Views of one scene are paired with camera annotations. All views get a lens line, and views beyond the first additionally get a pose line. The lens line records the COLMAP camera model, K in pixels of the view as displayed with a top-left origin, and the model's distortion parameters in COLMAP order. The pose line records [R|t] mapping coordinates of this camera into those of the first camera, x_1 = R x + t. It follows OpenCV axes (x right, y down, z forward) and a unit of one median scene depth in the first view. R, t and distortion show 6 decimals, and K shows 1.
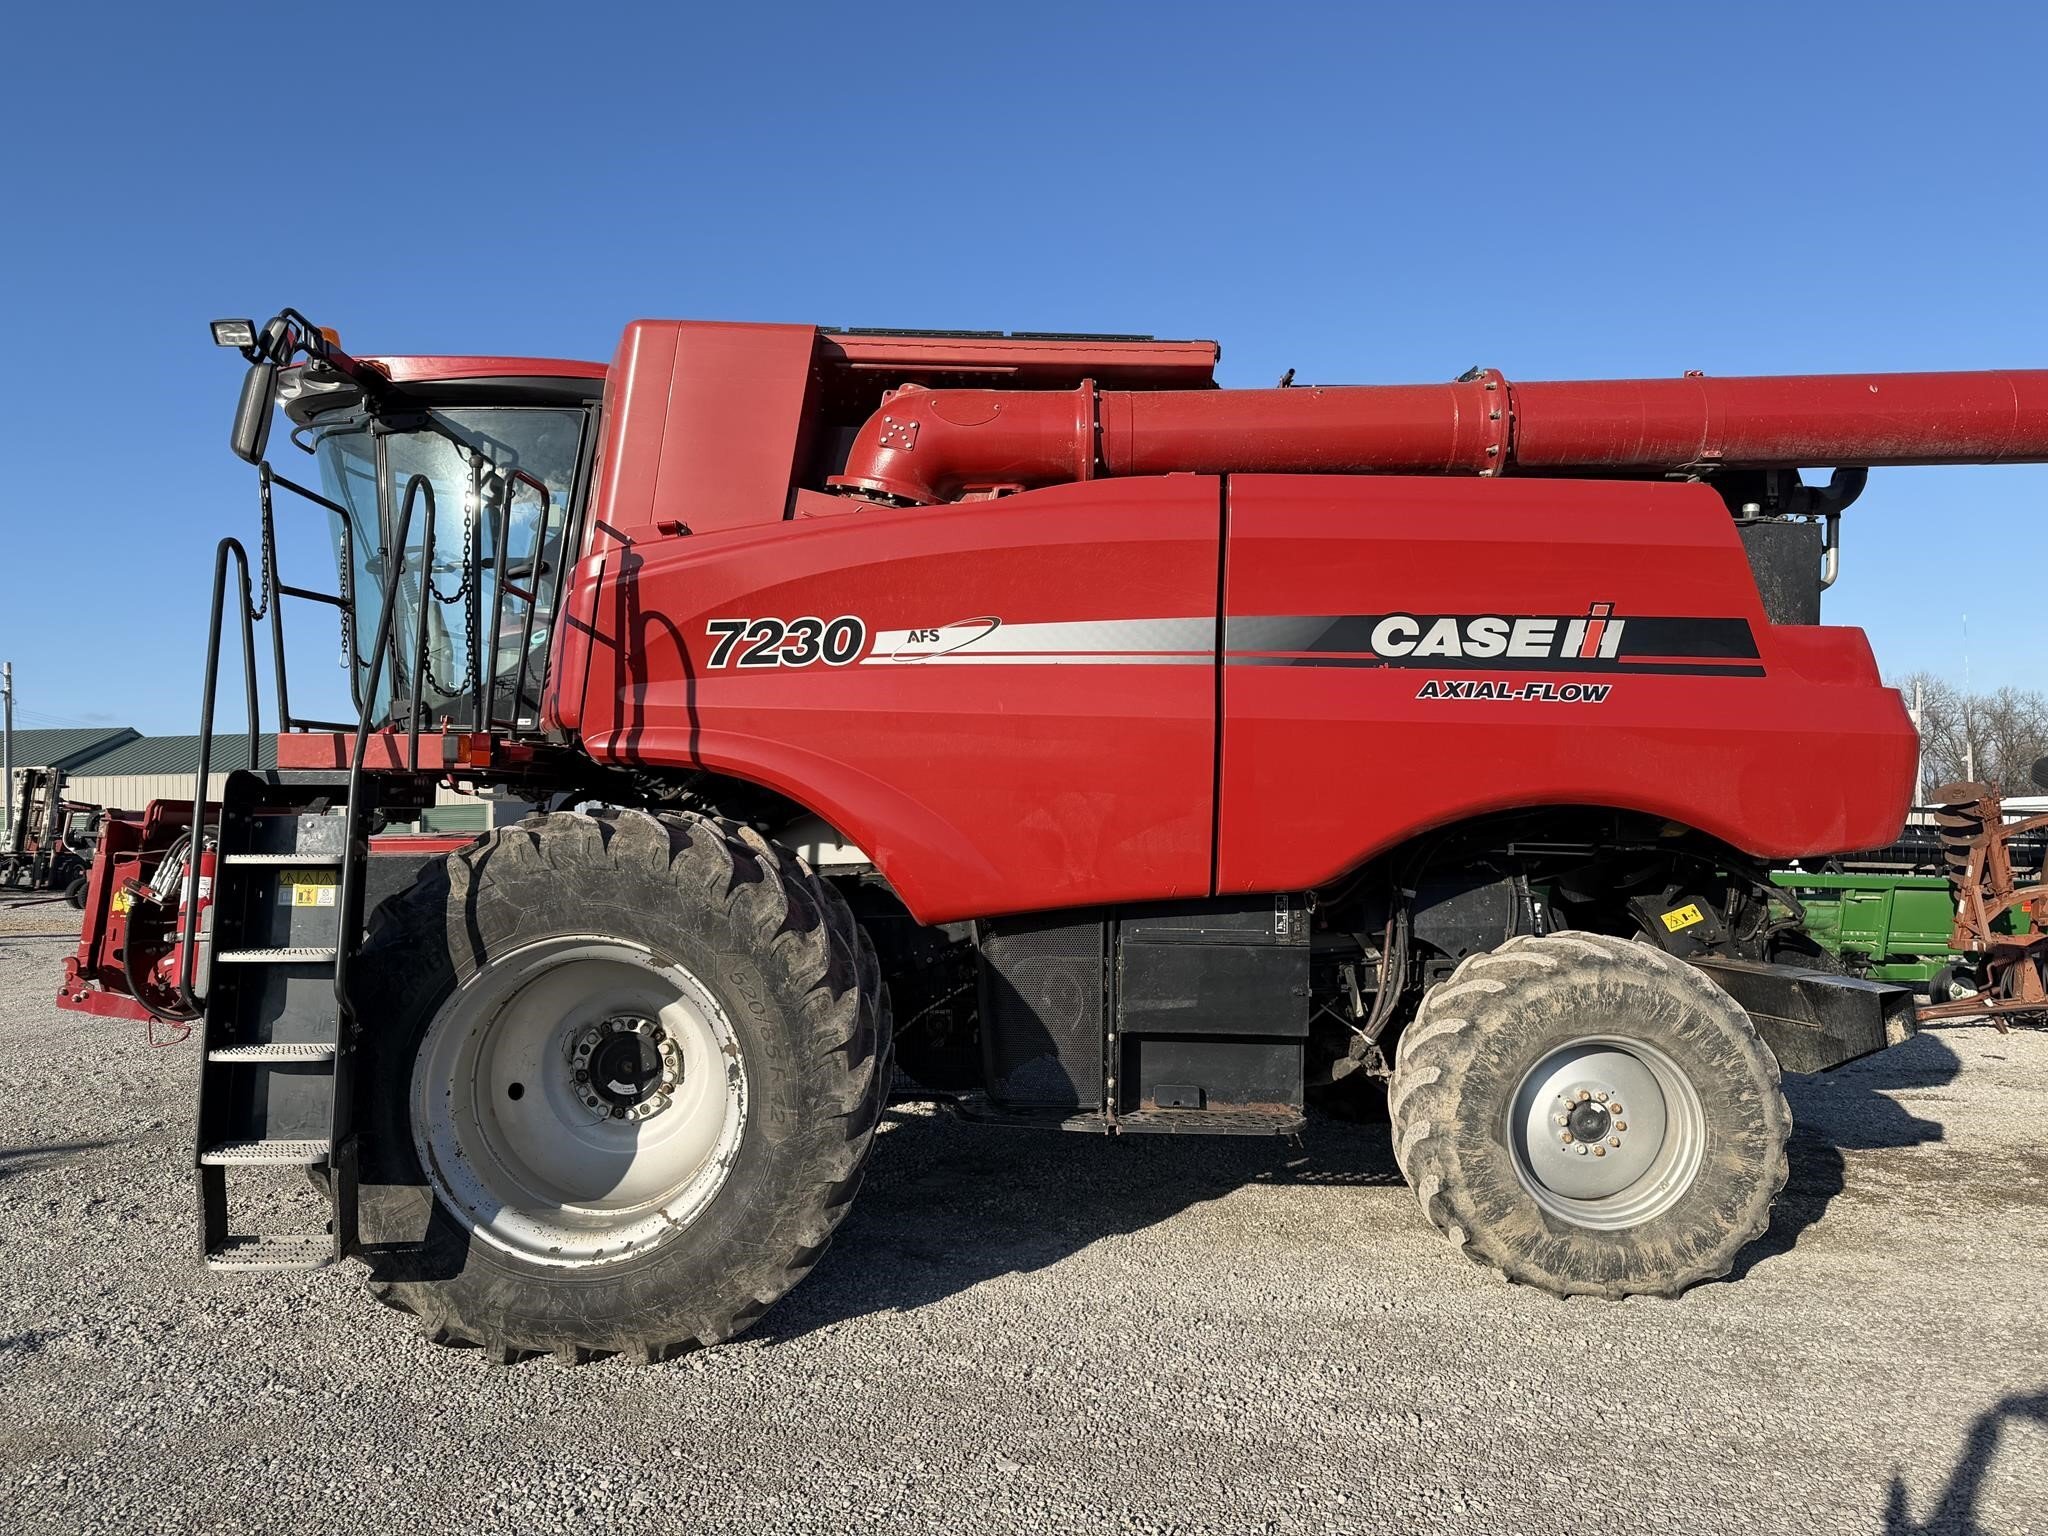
lens RADIAL K [[1483.8, 0, 1020.6], [0, 1483.8, 761.2], [0, 0, 1]] dist [0.056707, -0.080721]
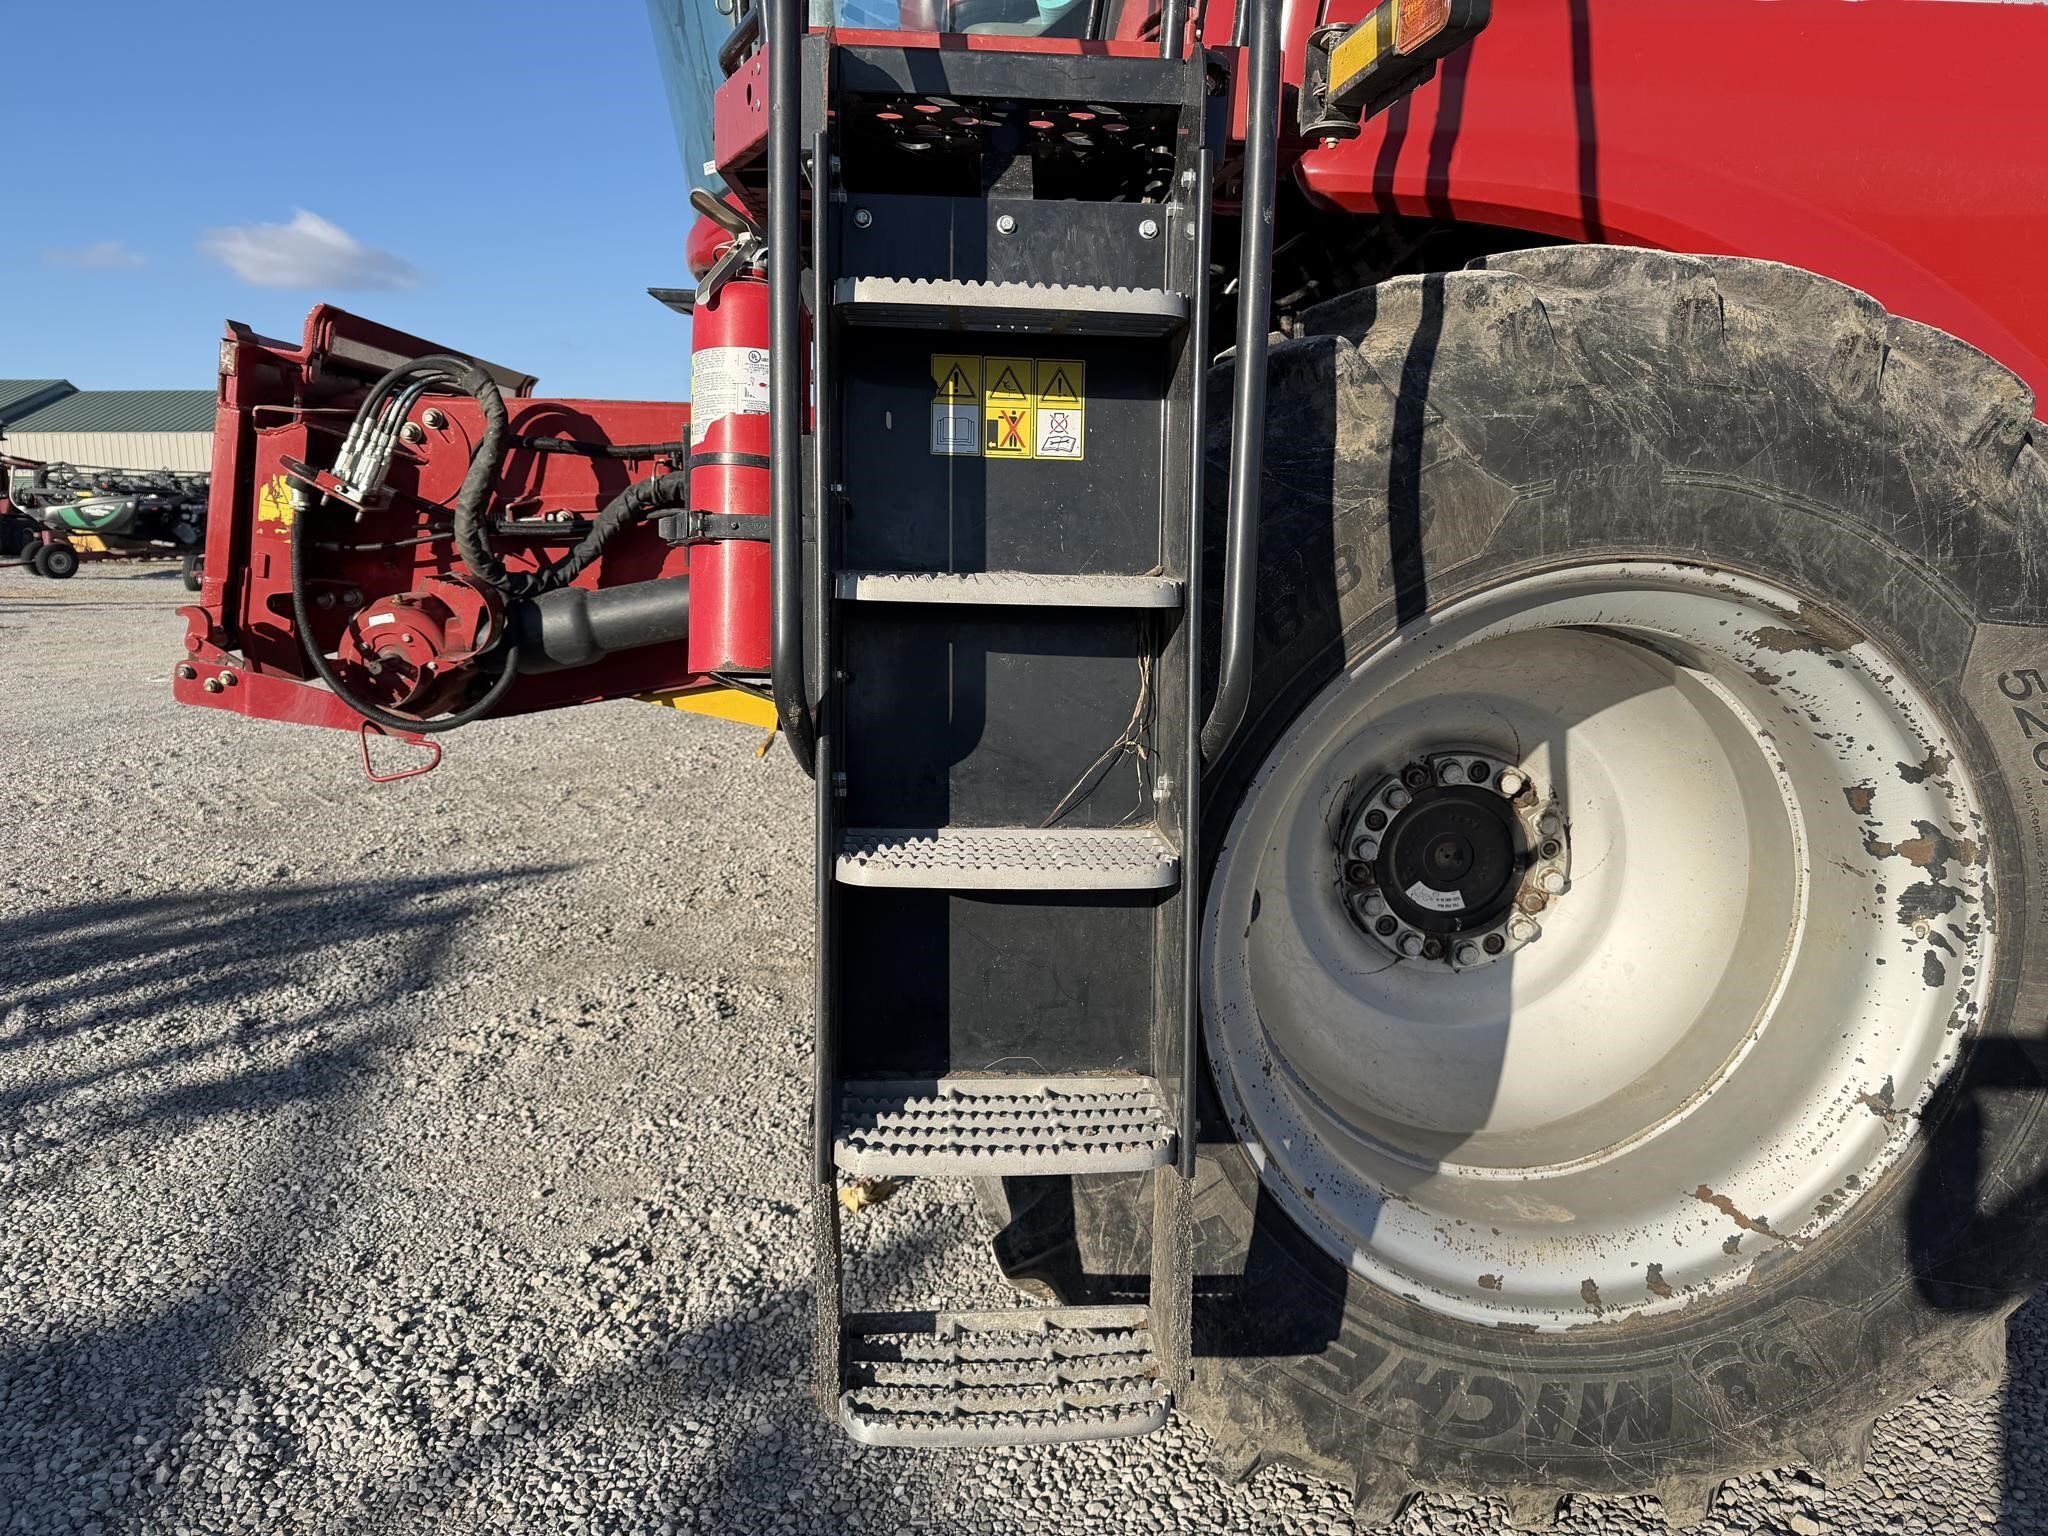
lens RADIAL K [[1483.8, 0, 1034.5], [0, 1483.8, 773.1], [0, 0, 1]] dist [0.056707, -0.080721]
pose [[0.999177, 0.018450, 0.036113, -0.460758], [-0.025556, 0.977910, 0.207460, 0.092421], [-0.031488, -0.208212, 0.977577, 0.602906]]
